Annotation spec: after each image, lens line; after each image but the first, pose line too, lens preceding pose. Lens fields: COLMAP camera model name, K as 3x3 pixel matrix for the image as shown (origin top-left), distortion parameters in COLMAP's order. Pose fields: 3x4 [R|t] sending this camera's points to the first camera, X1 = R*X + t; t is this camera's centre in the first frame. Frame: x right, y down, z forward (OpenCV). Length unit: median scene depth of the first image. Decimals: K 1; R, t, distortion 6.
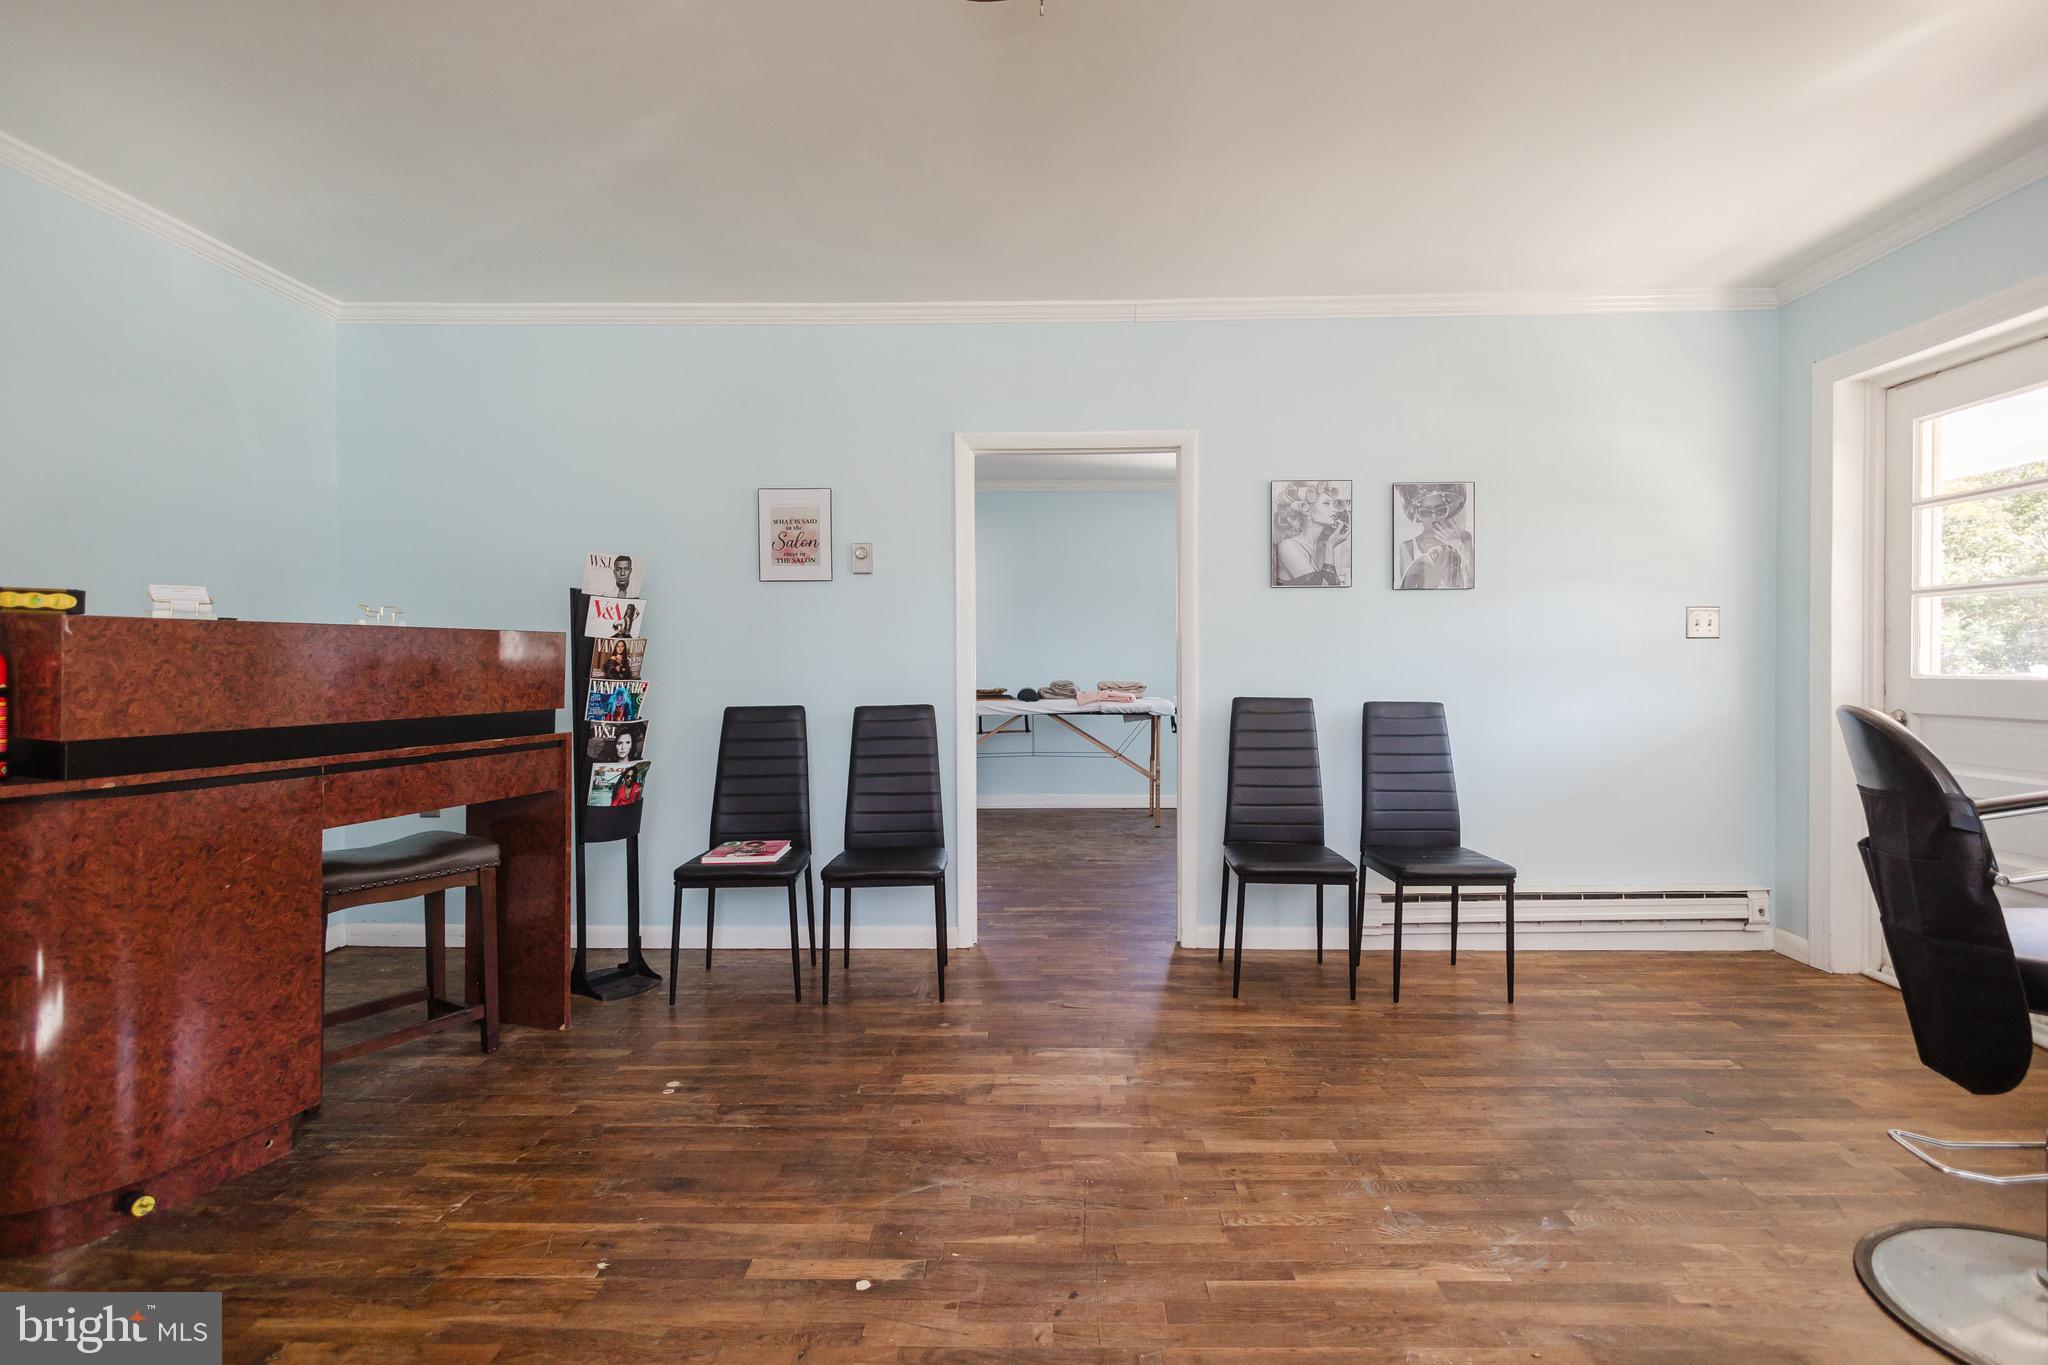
lens RADIAL K [[973.8, 0, 1045.3], [0, 973.8, 672.4], [0, 0, 1]] dist [0.010523, -0.003203]
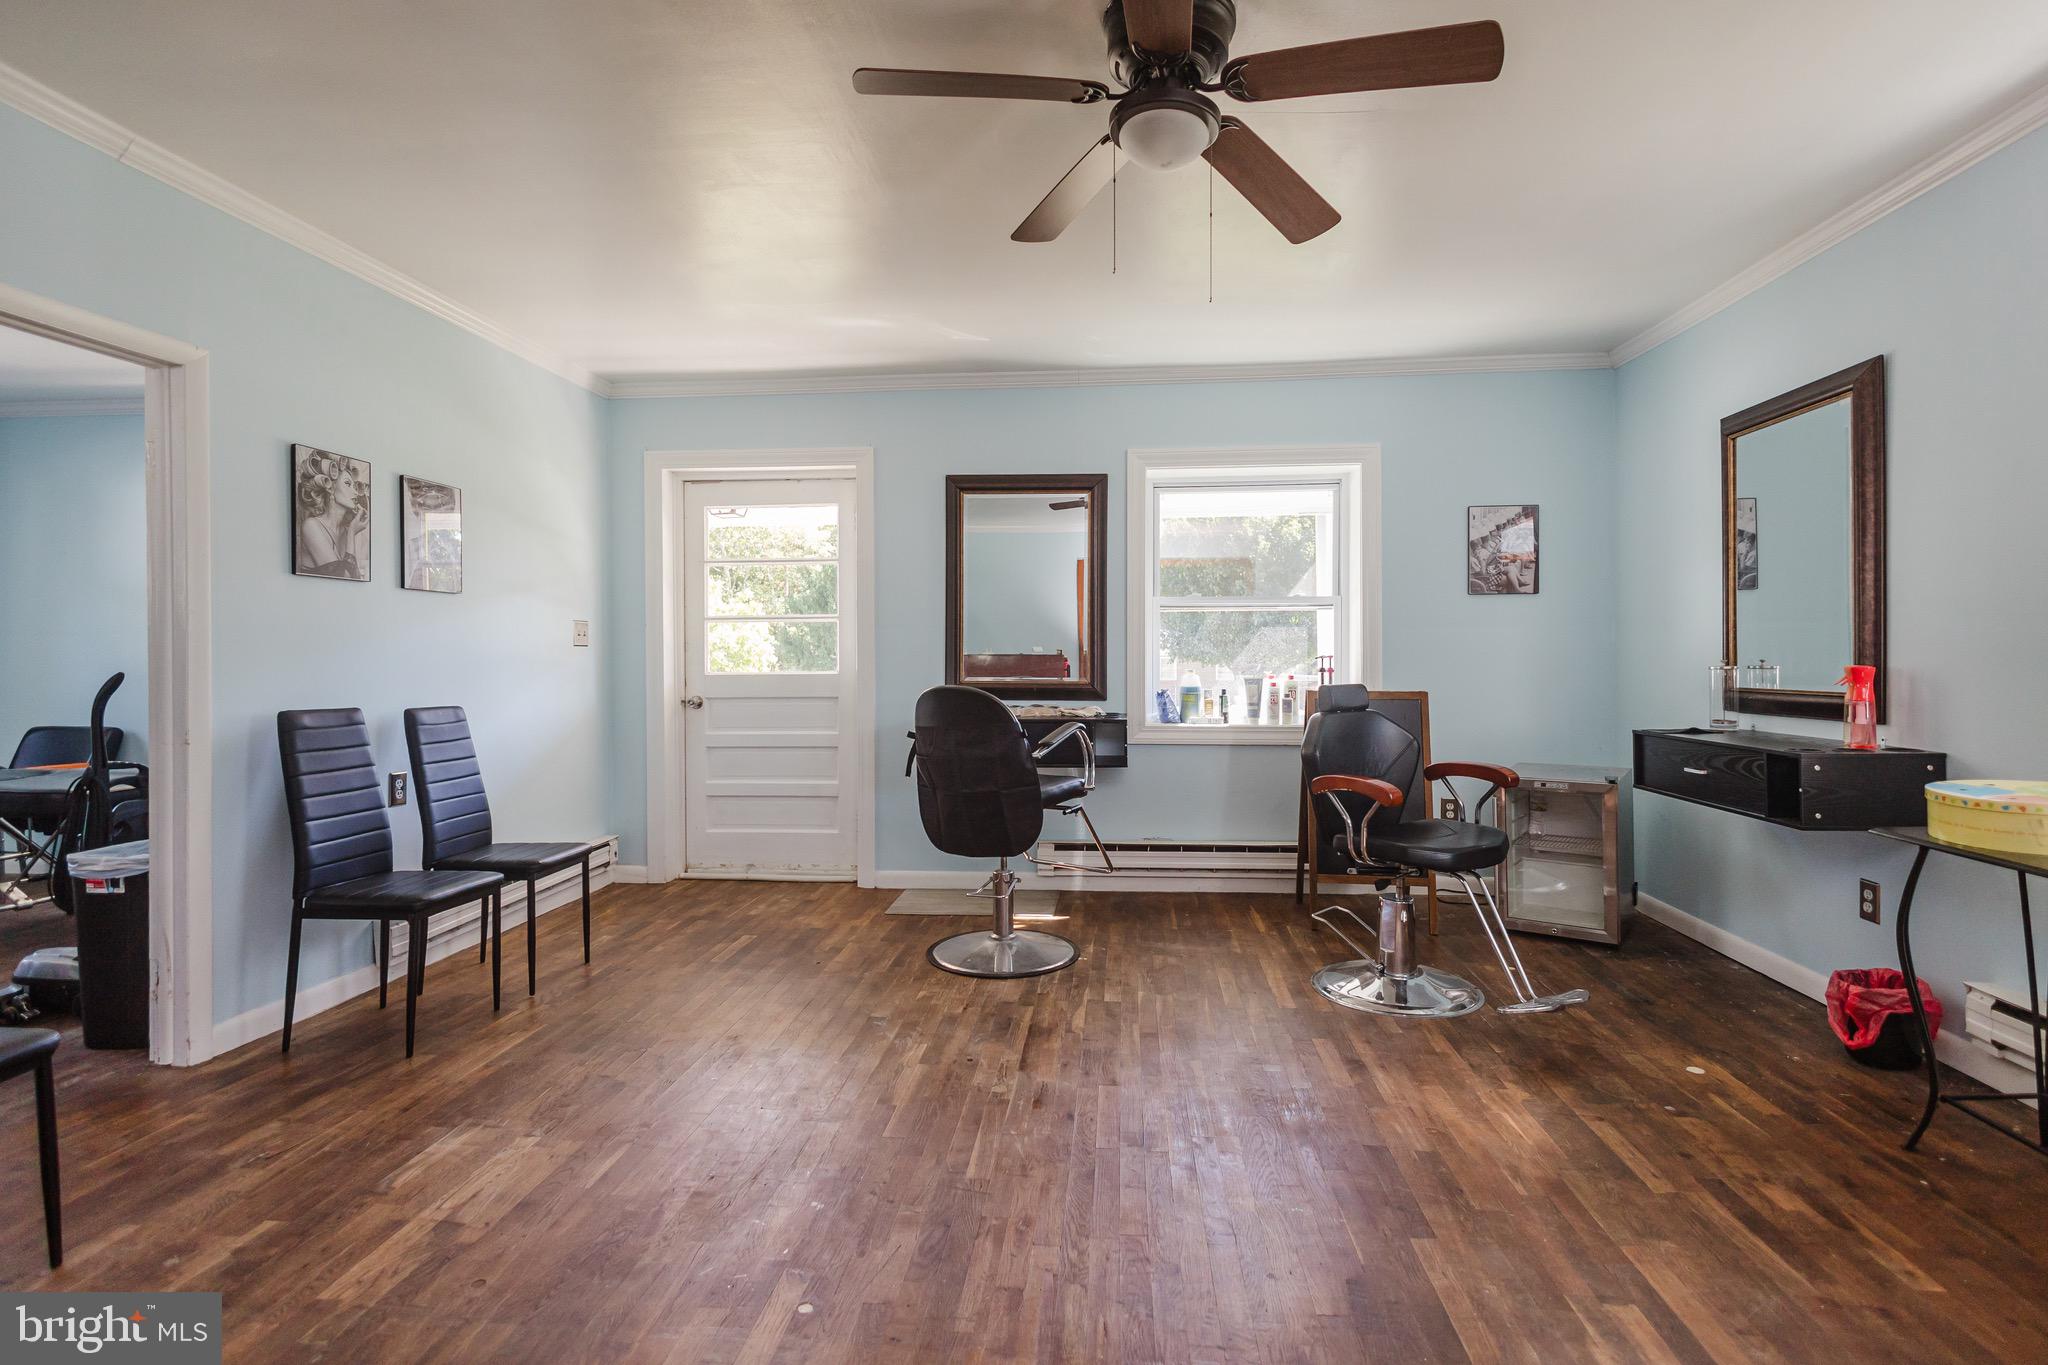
lens RADIAL K [[973.8, 0, 1031.9], [0, 973.8, 666.5], [0, 0, 1]] dist [0.010523, -0.003203]
pose [[0.088136, -0.004415, 0.996099, -0.547236], [0.019307, 0.999810, 0.002723, -0.001255], [-0.995921, 0.018991, 0.088205, 0.333209]]
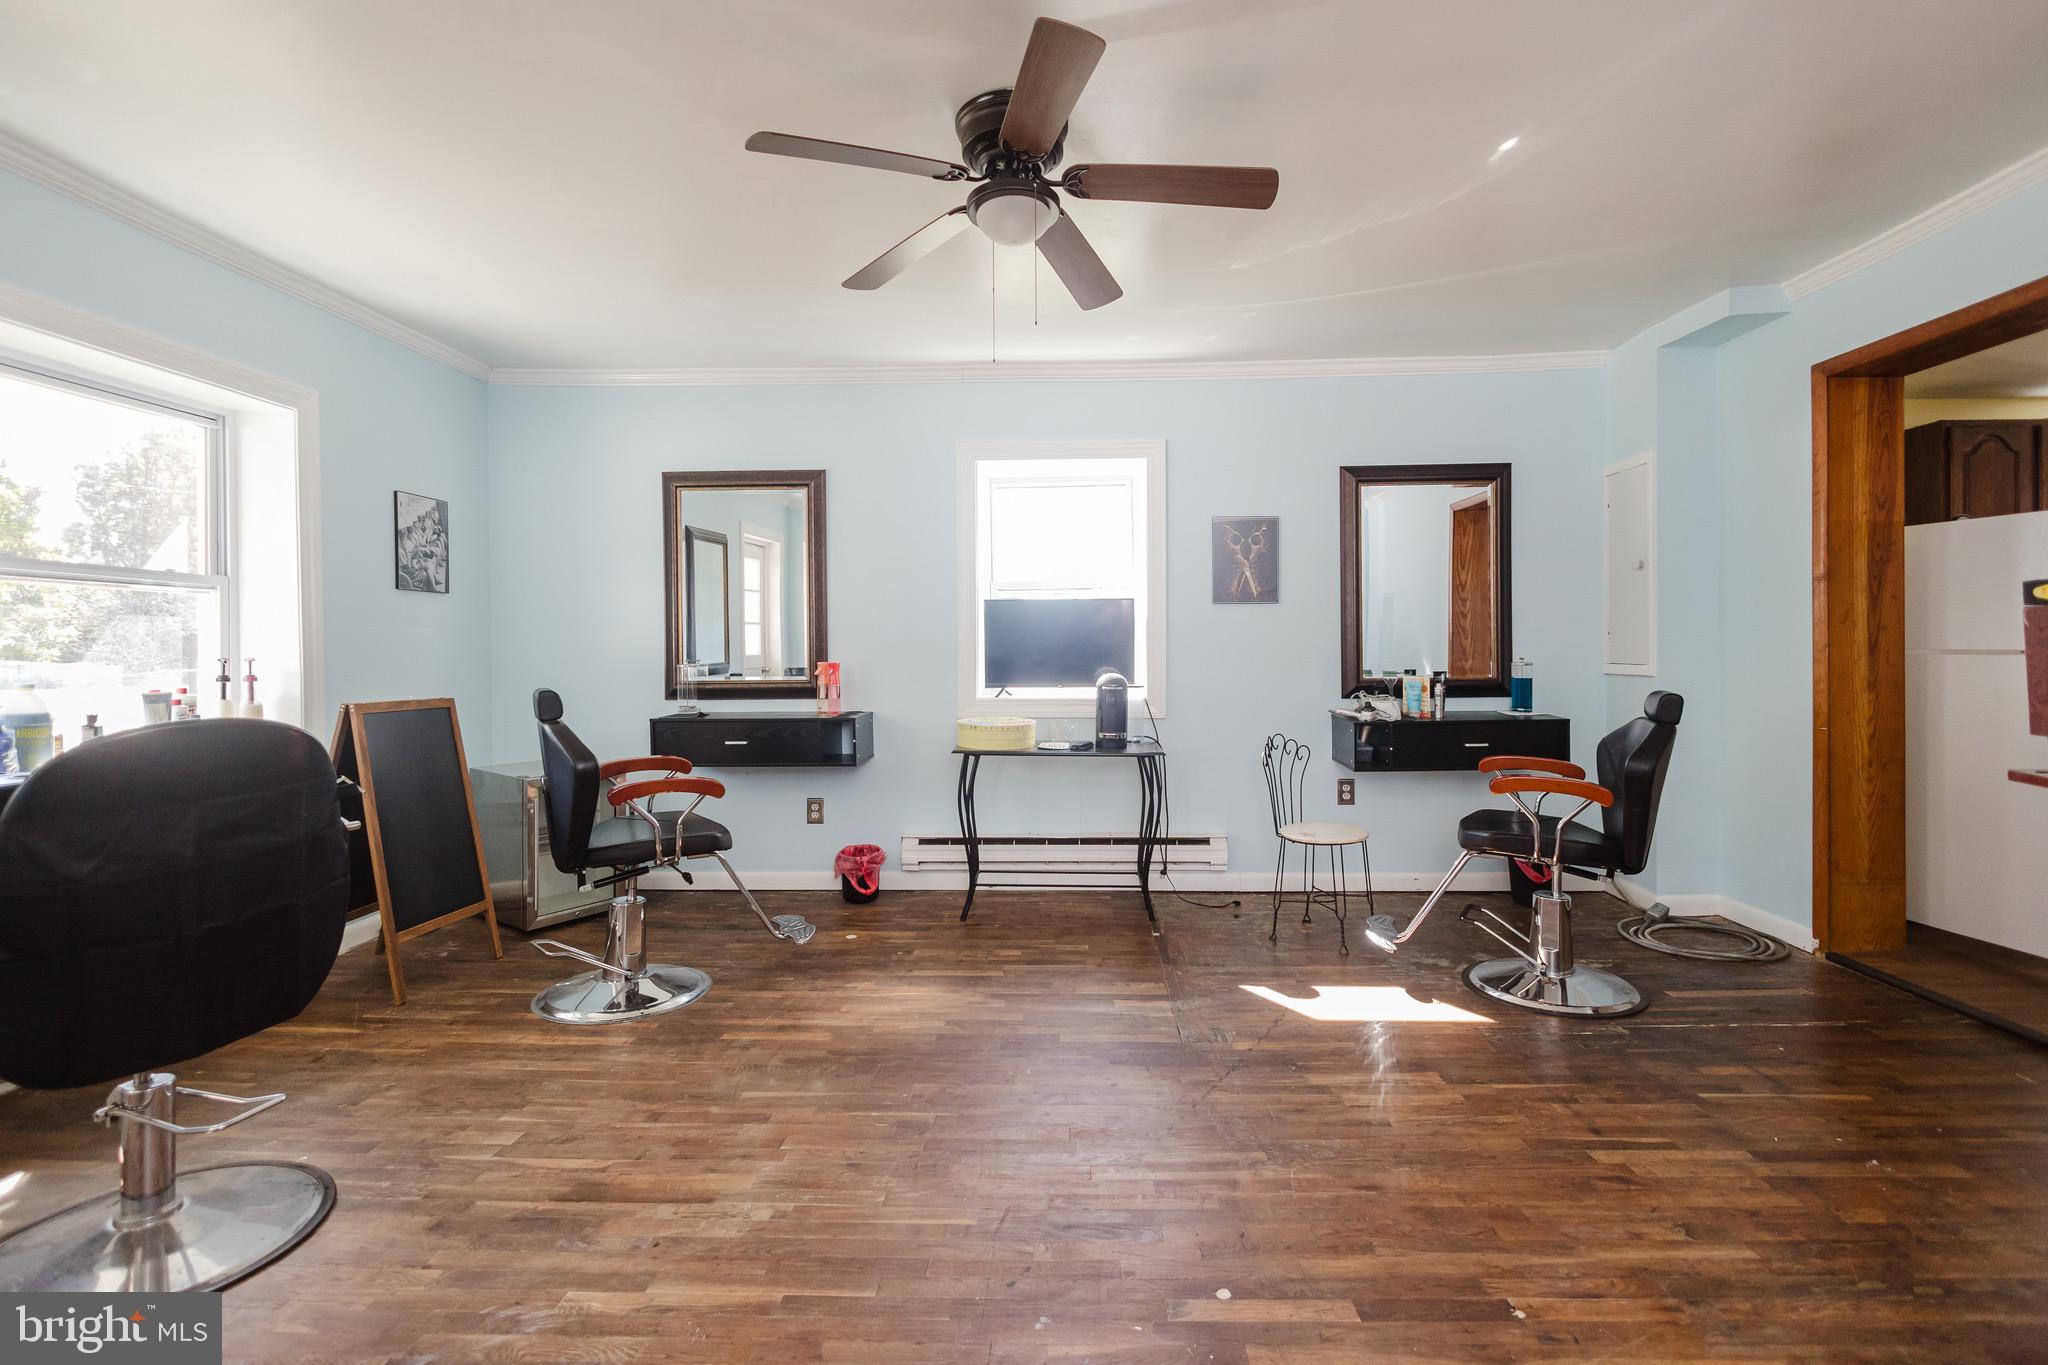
lens RADIAL K [[973.8, 0, 1017.6], [0, 973.8, 663.1], [0, 0, 1]] dist [0.010523, -0.003203]
pose [[-0.998929, 0.010126, 0.045155, -0.014698], [0.011454, 0.999506, 0.029263, -0.019295], [-0.044837, 0.029749, -0.998551, 0.963862]]
